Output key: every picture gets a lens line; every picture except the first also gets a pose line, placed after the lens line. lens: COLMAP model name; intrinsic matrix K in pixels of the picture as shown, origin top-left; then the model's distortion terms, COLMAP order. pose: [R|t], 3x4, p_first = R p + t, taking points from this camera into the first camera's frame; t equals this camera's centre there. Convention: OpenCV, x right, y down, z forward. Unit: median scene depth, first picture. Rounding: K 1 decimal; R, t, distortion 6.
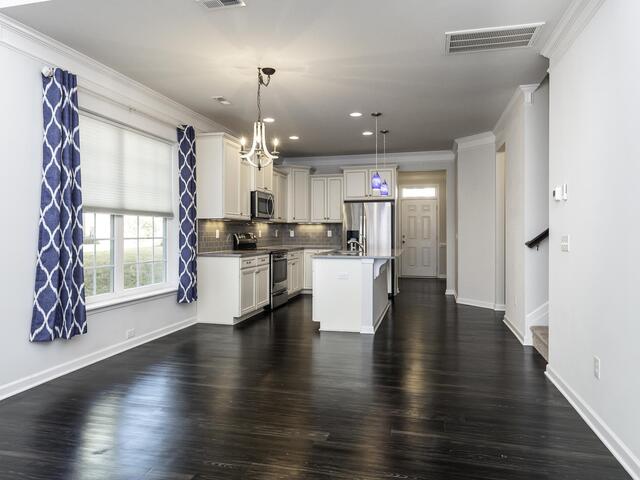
lens RADIAL K [[441.1, 0, 316.8], [0, 441.1, 237.0], [0, 0, 1]] dist [0.007098, 0.001895]
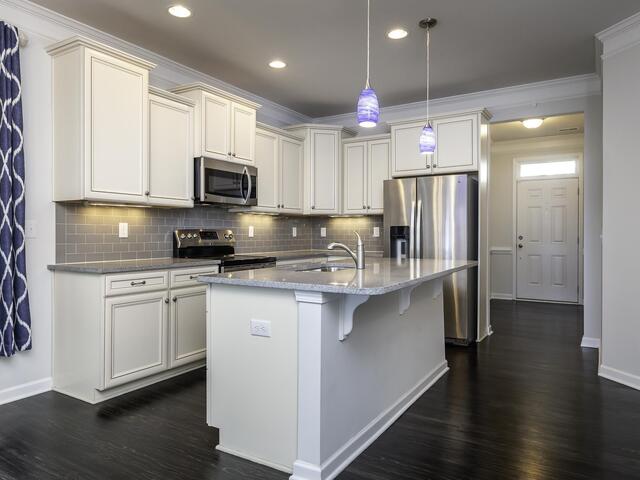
lens RADIAL K [[441.1, 0, 322.8], [0, 441.1, 237.4], [0, 0, 1]] dist [0.007098, 0.001895]
pose [[0.955250, 0.004788, -0.295761, 0.158195], [-0.005353, 0.999985, -0.001099, 0.001486], [0.295751, 0.002633, 0.955261, 0.416172]]
